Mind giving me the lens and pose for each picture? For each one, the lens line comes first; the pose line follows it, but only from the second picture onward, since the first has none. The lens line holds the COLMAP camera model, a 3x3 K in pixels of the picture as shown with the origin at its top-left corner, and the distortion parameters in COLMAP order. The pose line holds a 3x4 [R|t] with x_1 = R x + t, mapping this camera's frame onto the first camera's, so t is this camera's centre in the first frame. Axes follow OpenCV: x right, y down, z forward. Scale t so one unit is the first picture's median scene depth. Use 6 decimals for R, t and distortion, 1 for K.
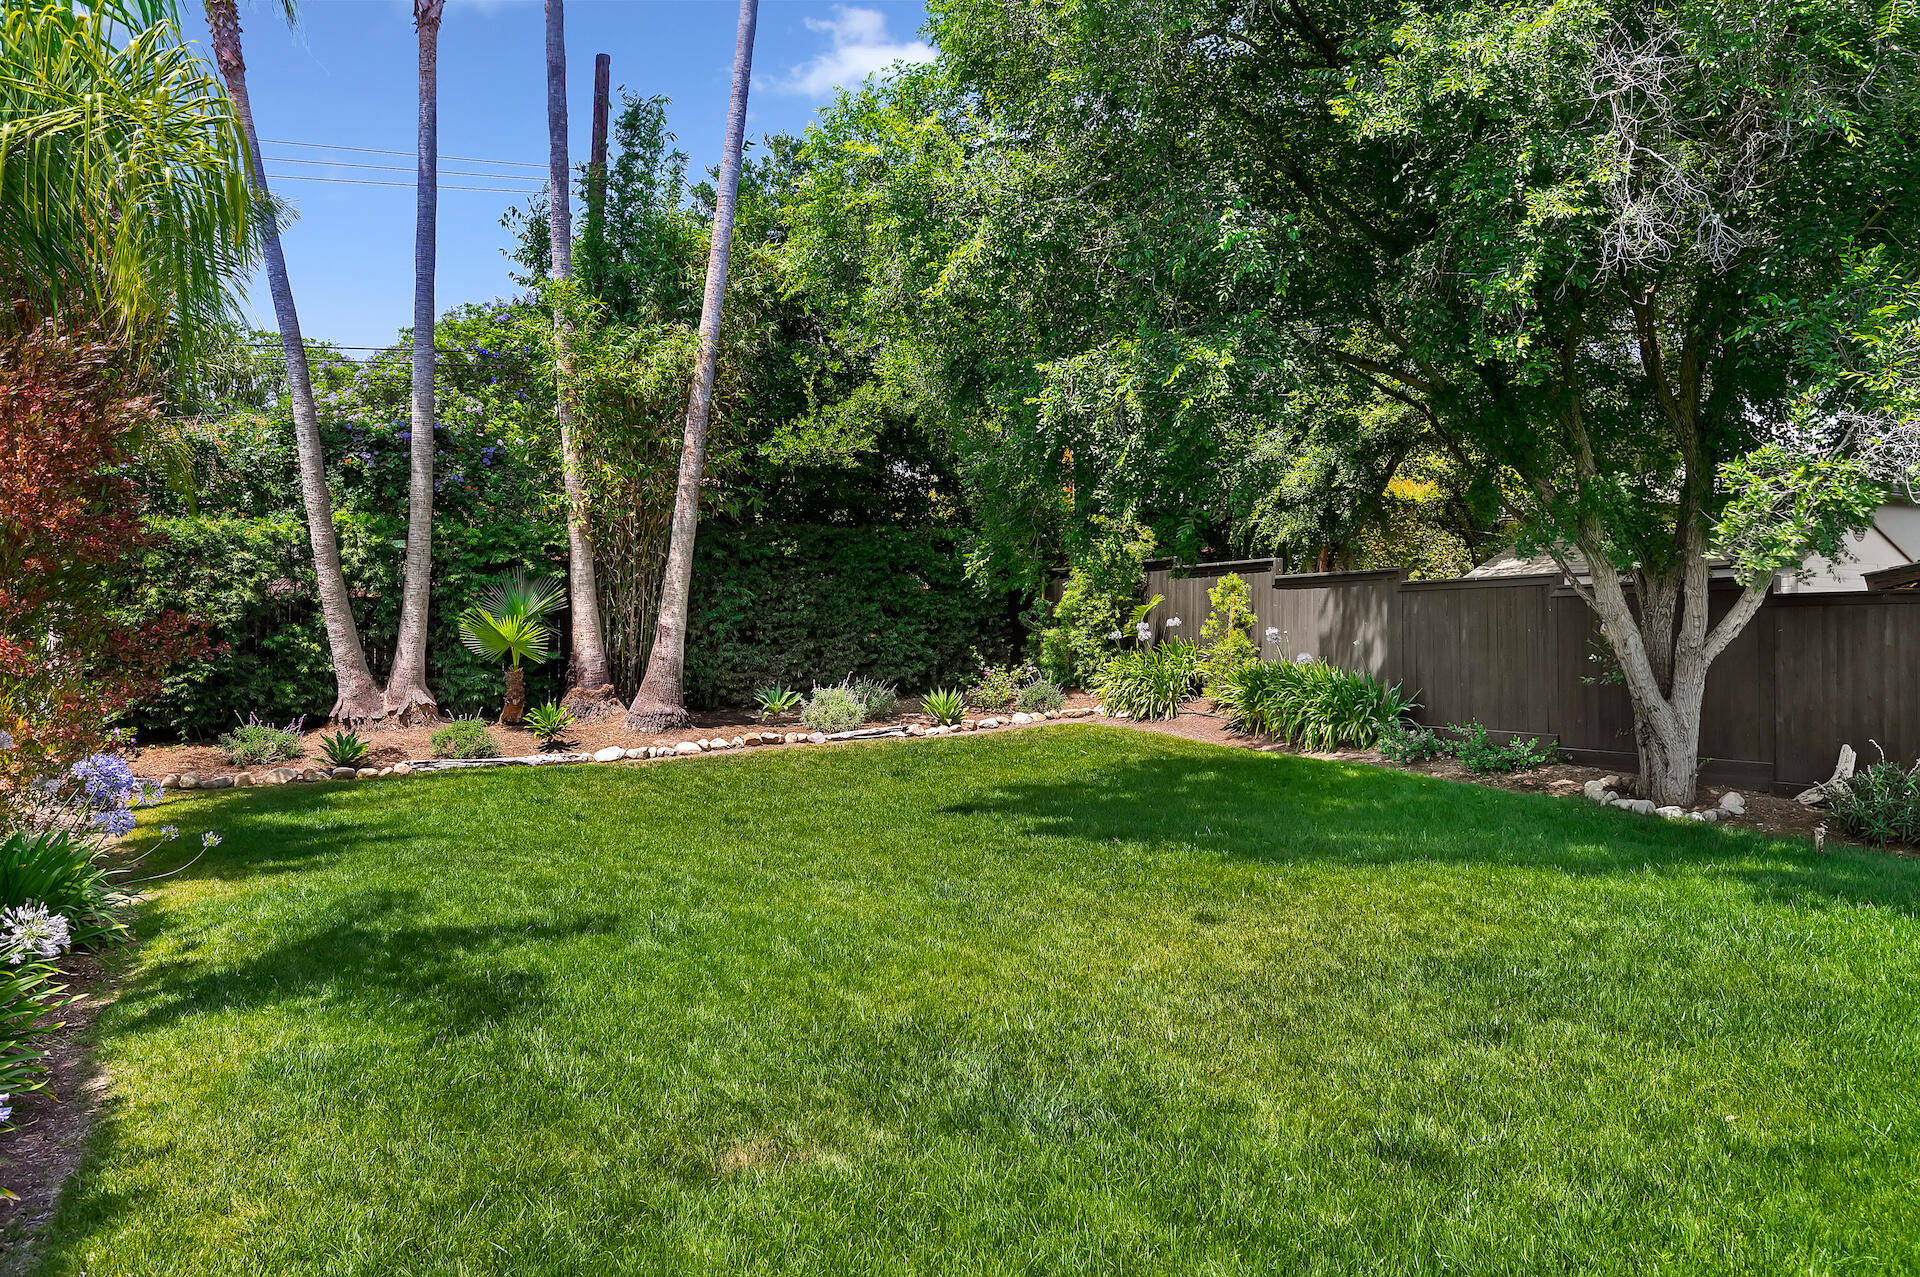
lens RADIAL K [[1364.0, 0, 957.3], [0, 1364.0, 631.8], [0, 0, 1]] dist [0.028239, 0.002399]
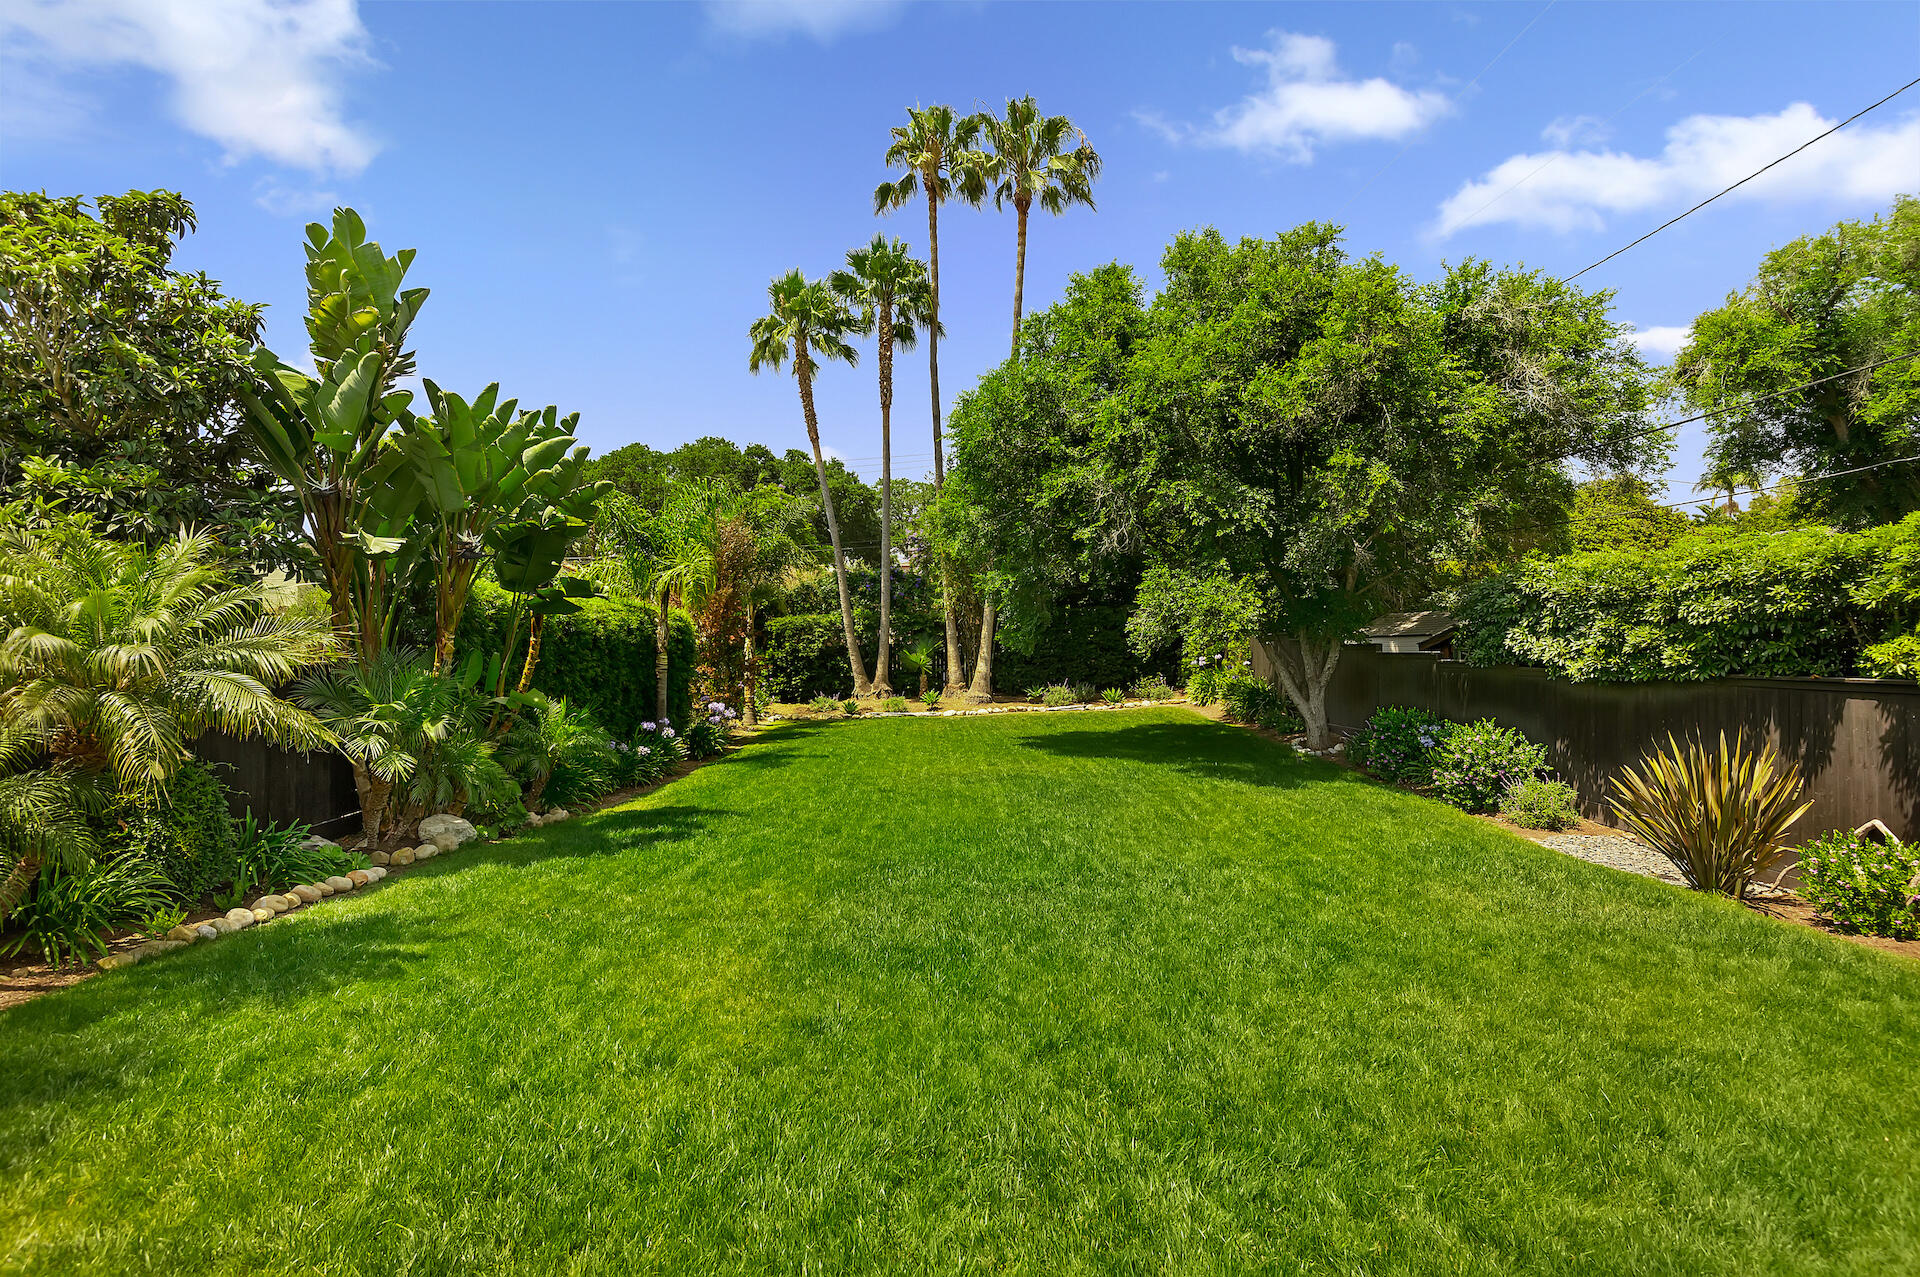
lens RADIAL K [[951.1, 0, 959.9], [0, 951.1, 655.0], [0, 0, 1]] dist [-0.009803, -0.002788]
pose [[0.886298, 0.005632, -0.463081, 0.490451], [0.002496, 0.999853, 0.016936, -0.035508], [0.463109, -0.016166, 0.886154, -0.408884]]
